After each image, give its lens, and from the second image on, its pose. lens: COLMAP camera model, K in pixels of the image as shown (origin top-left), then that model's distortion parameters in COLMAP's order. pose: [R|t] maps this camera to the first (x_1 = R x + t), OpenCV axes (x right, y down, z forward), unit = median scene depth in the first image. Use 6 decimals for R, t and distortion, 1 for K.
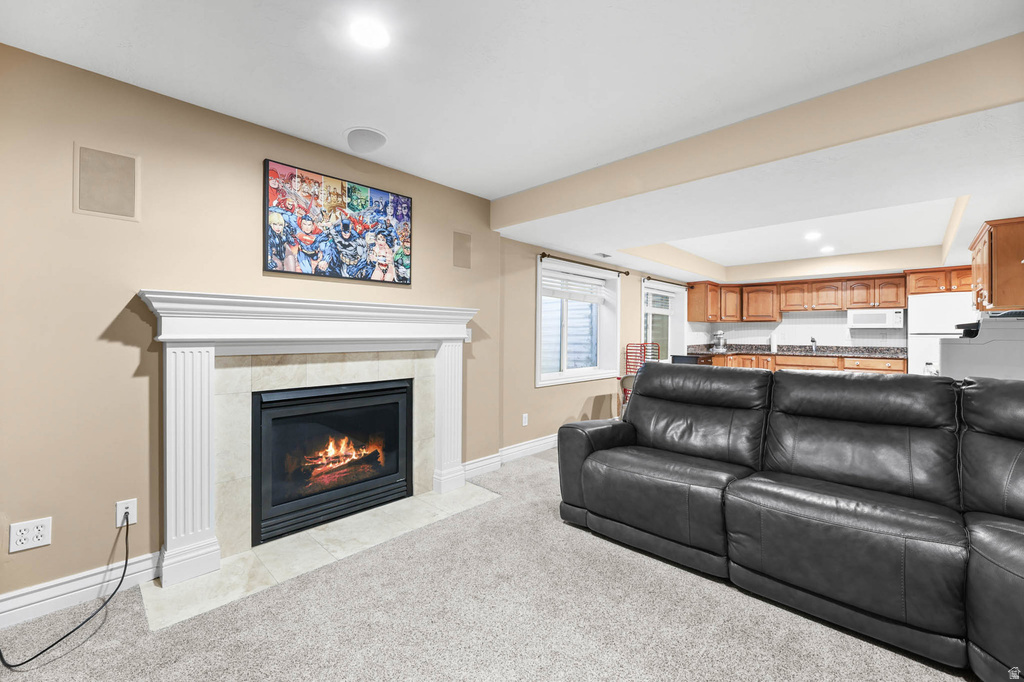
lens RADIAL K [[413.8, 0, 508.9], [0, 413.8, 335.2], [0, 0, 1]] dist [-0.002138, -0.000098]
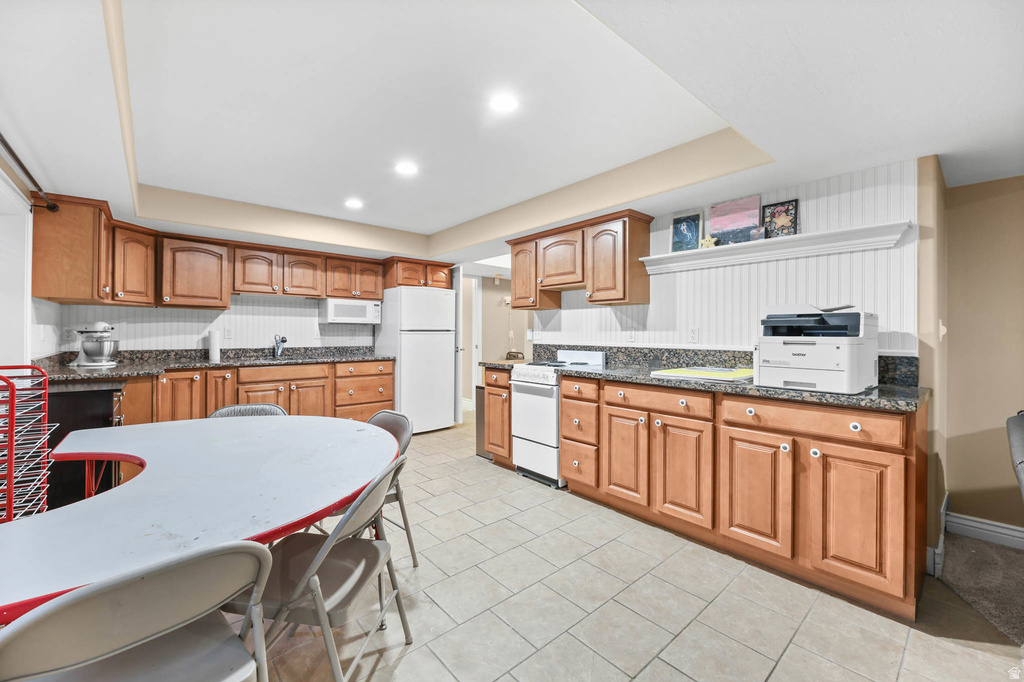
lens RADIAL K [[413.8, 0, 508.5], [0, 413.8, 330.7], [0, 0, 1]] dist [-0.002138, -0.000098]
pose [[0.079566, 0.000044, 0.996830, 0.098653], [0.001217, 0.999999, -0.000142, -0.001797], [-0.996829, 0.001224, 0.079566, 0.561790]]
